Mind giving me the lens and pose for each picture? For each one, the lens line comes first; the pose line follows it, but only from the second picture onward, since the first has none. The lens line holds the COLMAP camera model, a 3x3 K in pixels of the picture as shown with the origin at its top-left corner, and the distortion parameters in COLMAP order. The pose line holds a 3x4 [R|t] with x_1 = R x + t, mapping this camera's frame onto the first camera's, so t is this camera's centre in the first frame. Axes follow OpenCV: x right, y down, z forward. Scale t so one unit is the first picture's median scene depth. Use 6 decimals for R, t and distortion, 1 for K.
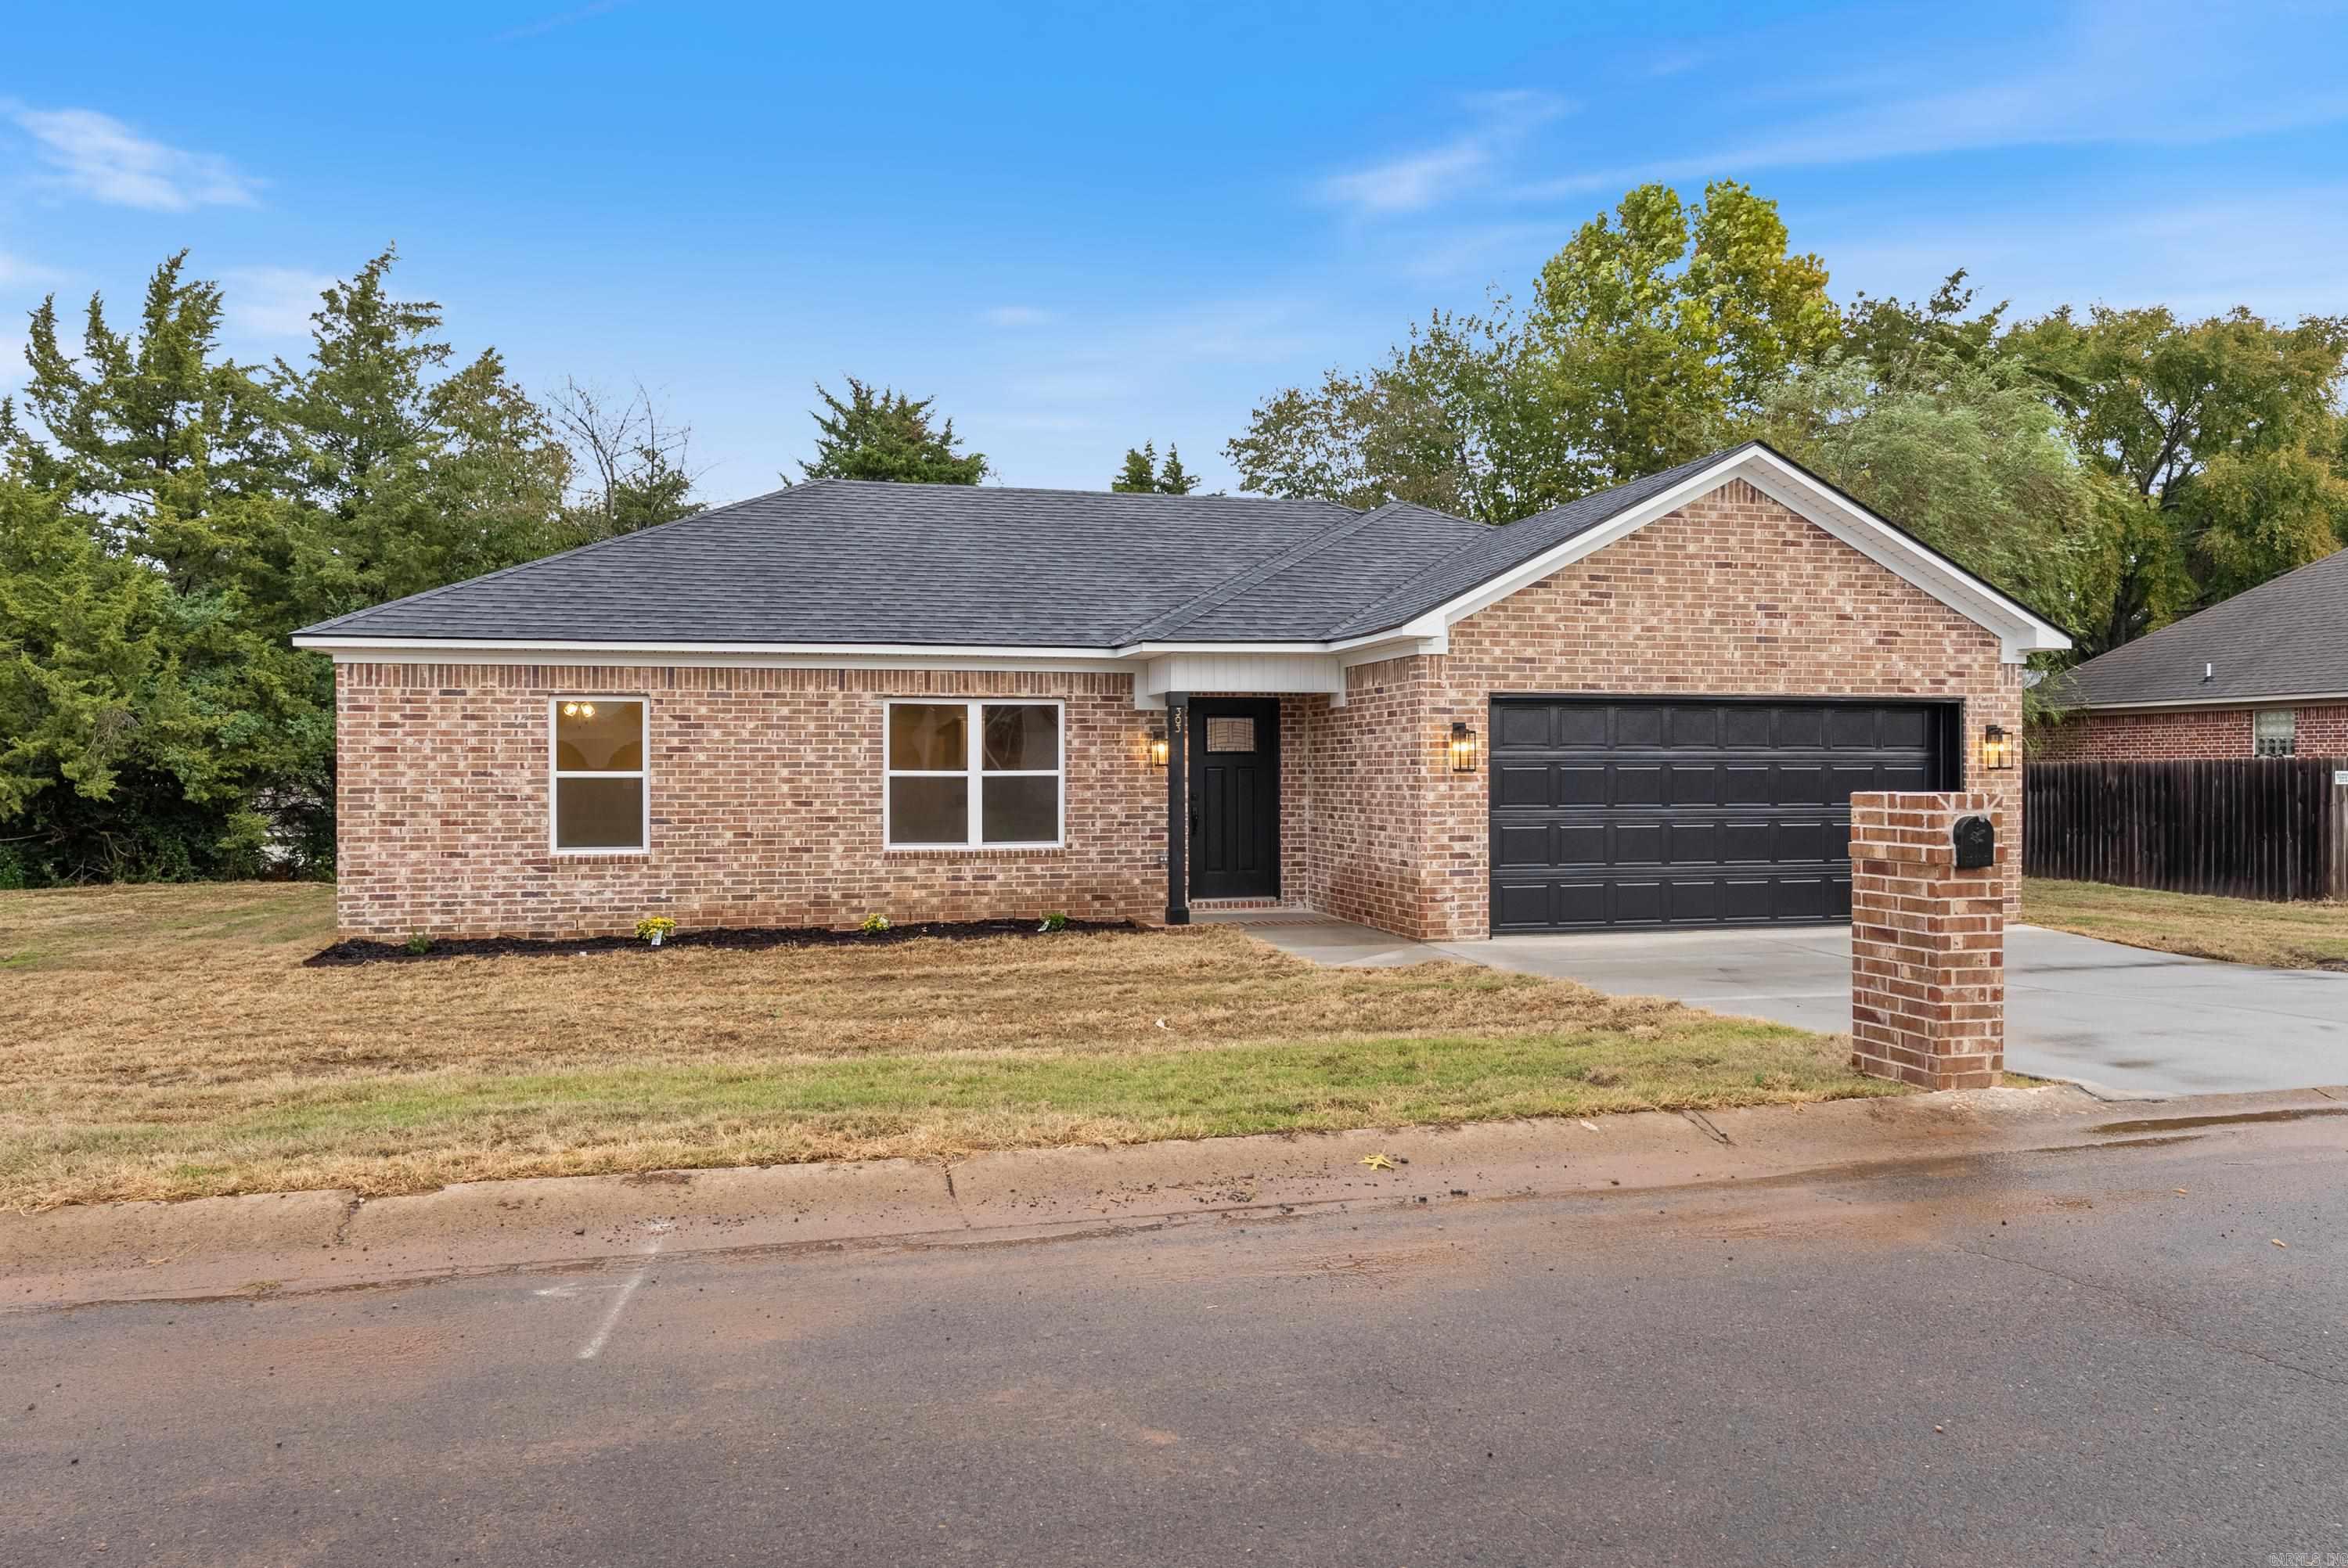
lens RADIAL K [[1652.2, 0, 1174.0], [0, 1652.2, 784.0], [0, 0, 1]] dist [0.000852, 0.002283]
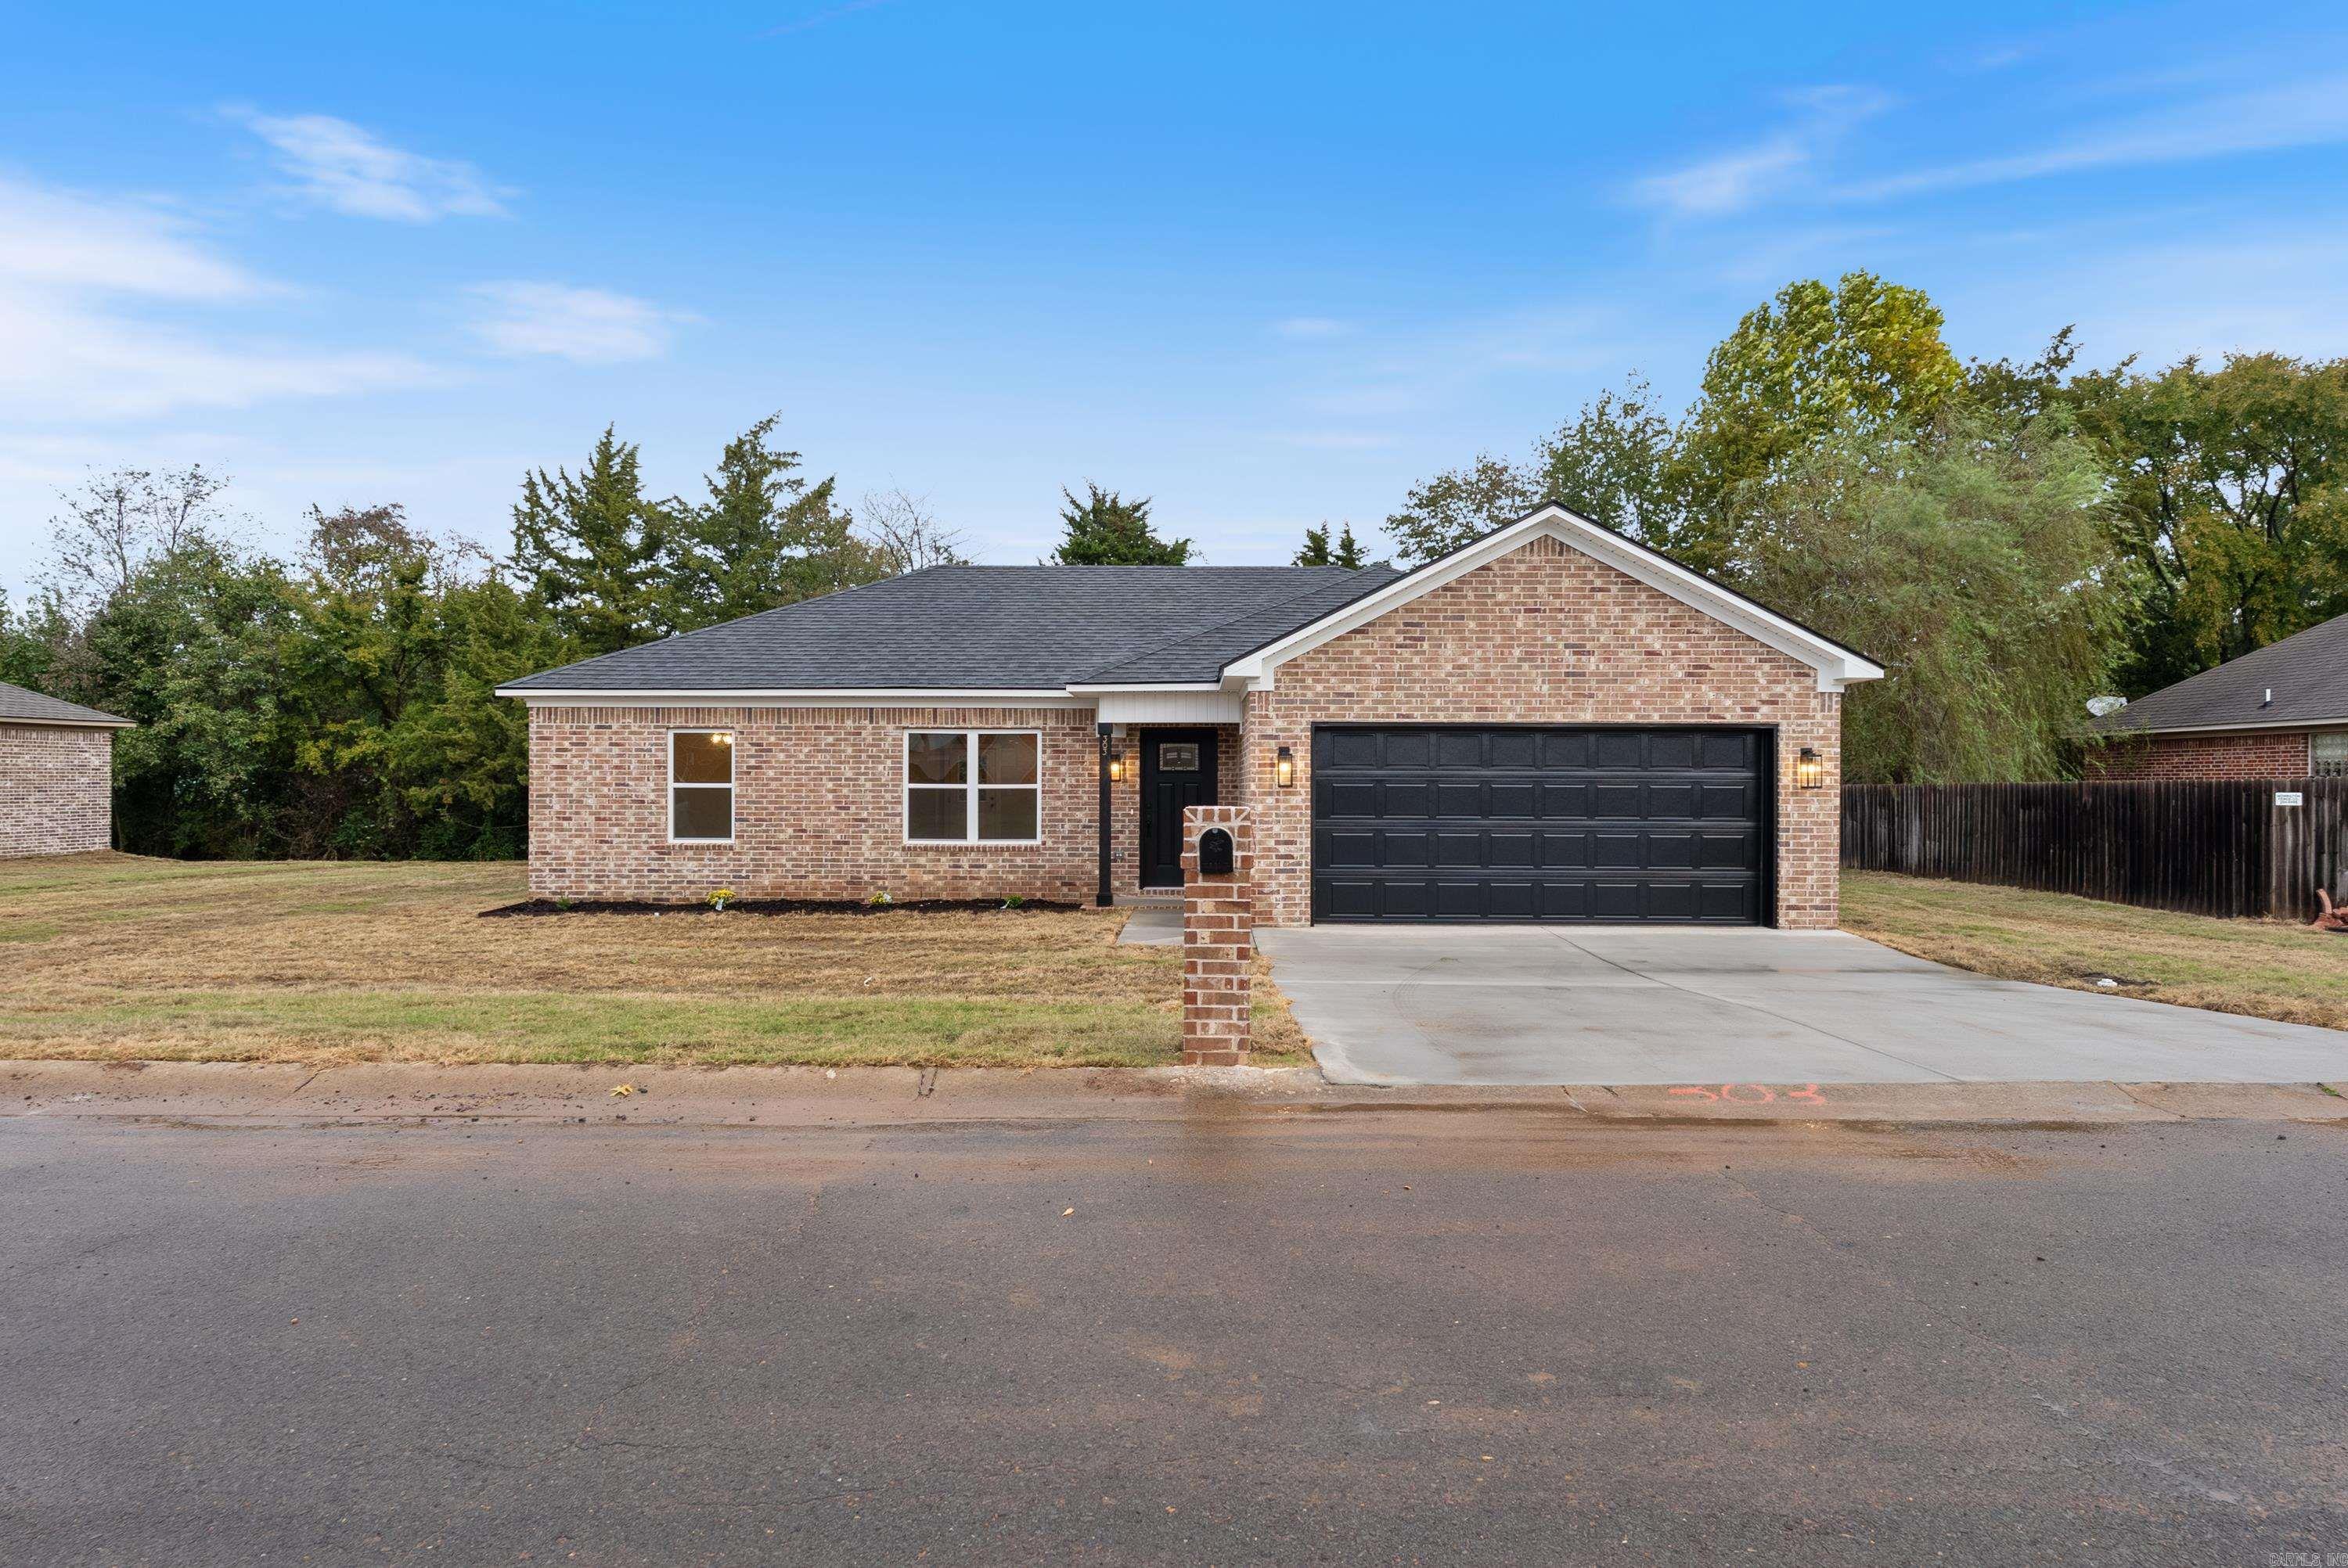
lens RADIAL K [[1297.0, 0, 1174.0], [0, 1297.0, 784.0], [0, 0, 1]] dist [-0.002220, -0.001926]
pose [[0.964439, 0.005720, -0.264242, 0.322490], [-0.008037, 0.999938, -0.007690, -0.001831], [0.264182, 0.009540, 0.964426, 0.056925]]
